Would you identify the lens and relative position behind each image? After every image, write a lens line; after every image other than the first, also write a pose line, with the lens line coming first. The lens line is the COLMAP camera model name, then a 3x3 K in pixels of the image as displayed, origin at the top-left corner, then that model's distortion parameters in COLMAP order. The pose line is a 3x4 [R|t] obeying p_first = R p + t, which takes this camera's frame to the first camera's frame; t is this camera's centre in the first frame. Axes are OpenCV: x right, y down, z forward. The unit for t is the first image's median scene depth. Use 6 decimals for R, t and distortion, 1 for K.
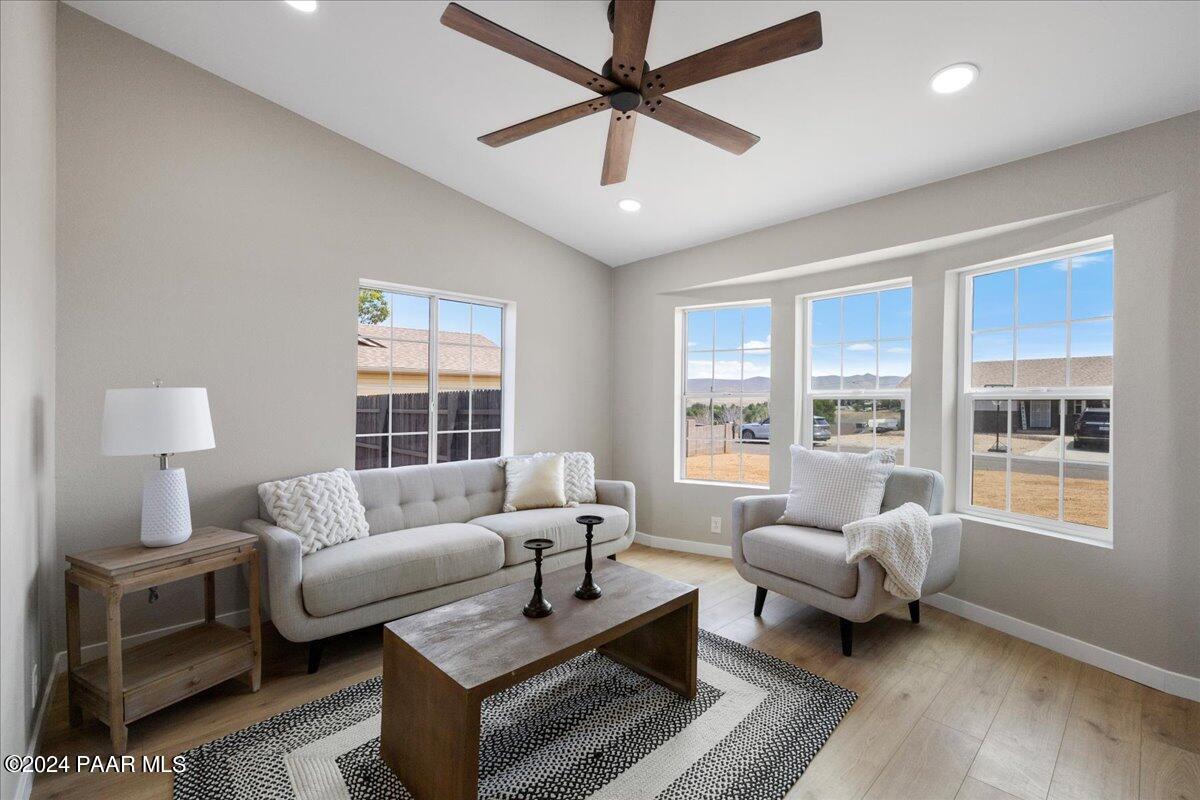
lens RADIAL K [[505.6, 0, 600.0], [0, 505.6, 400.0], [0, 0, 1]] dist [-0.001040, -0.000169]
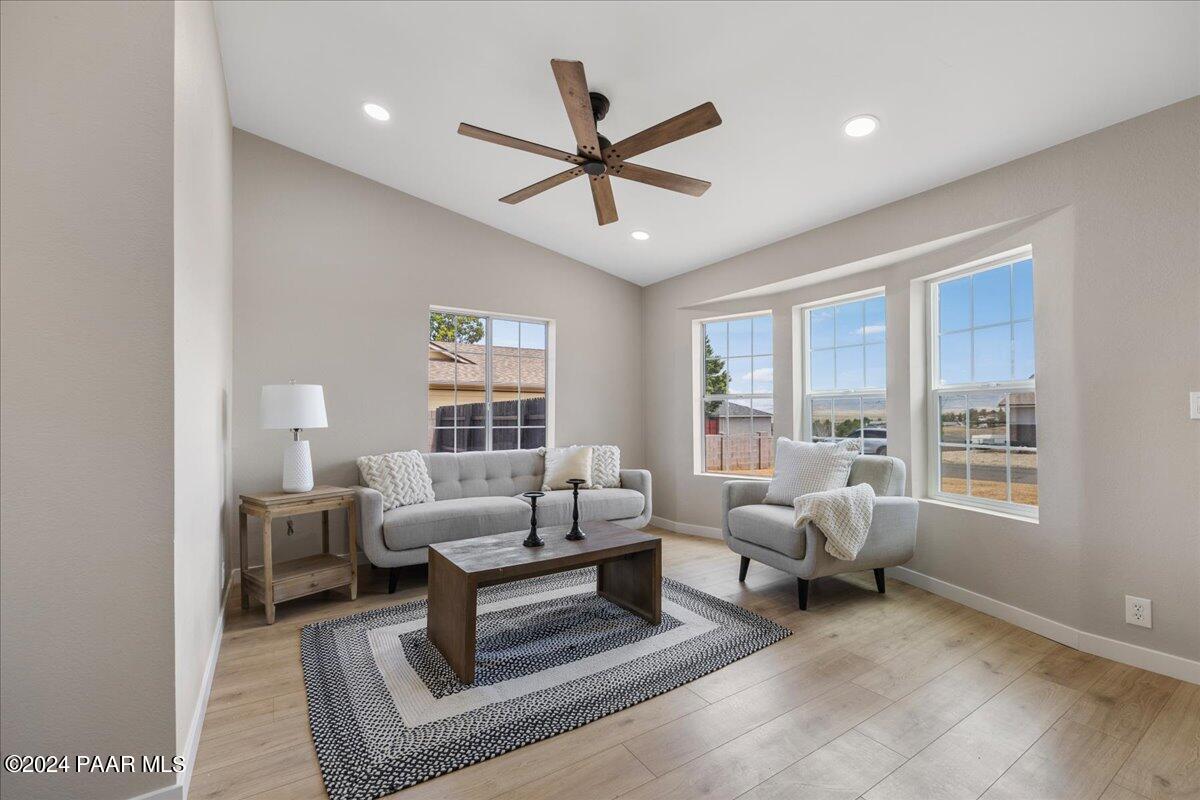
lens RADIAL K [[504.9, 0, 599.2], [0, 504.9, 418.9], [0, 0, 1]] dist [0.002378, 0.000190]
pose [[0.983787, 0.002838, -0.179316, 0.250125], [-0.001815, 0.999981, 0.005868, 0.056930], [0.179329, -0.005448, 0.983774, -0.270323]]
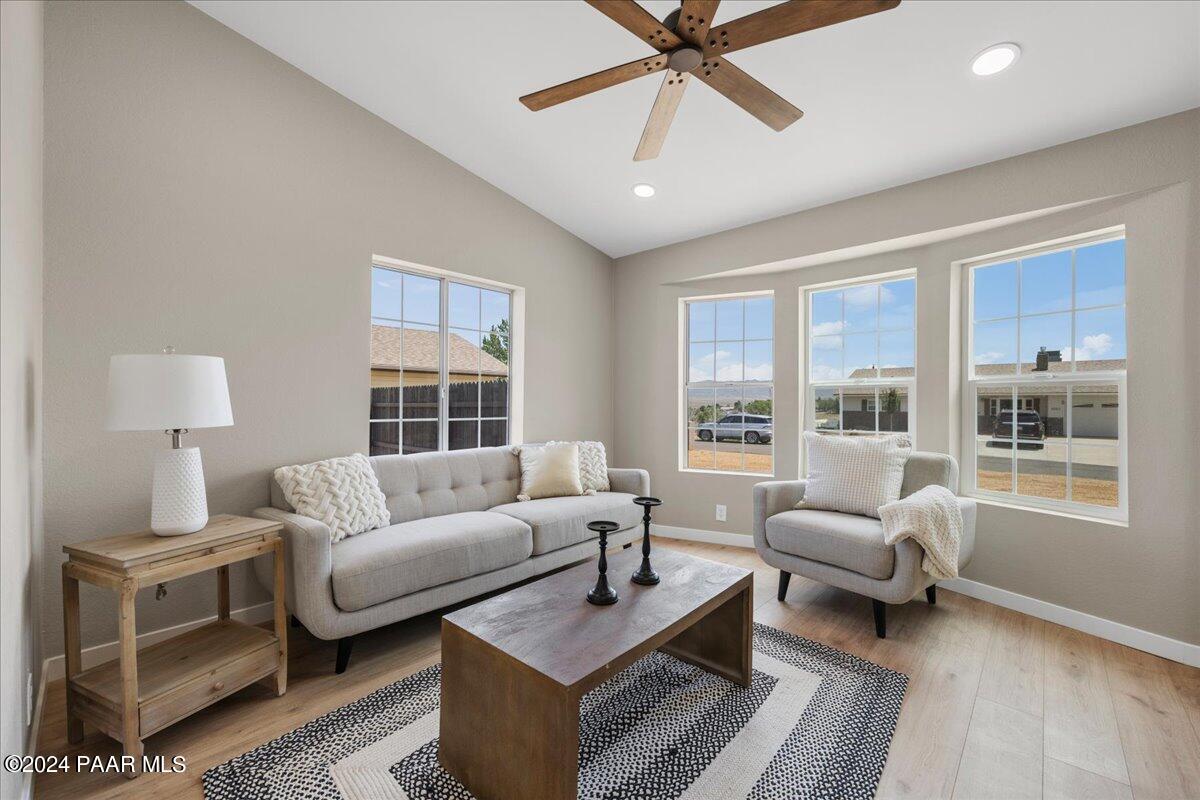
lens RADIAL K [[479.3, 0, 590.9], [0, 479.3, 403.7], [0, 0, 1]] dist [-0.002022, -0.000357]
pose [[0.997781, 0.004985, 0.066400, -0.173532], [-0.005115, 0.999985, 0.001782, 0.048036], [-0.066390, -0.002118, 0.997791, 0.103007]]
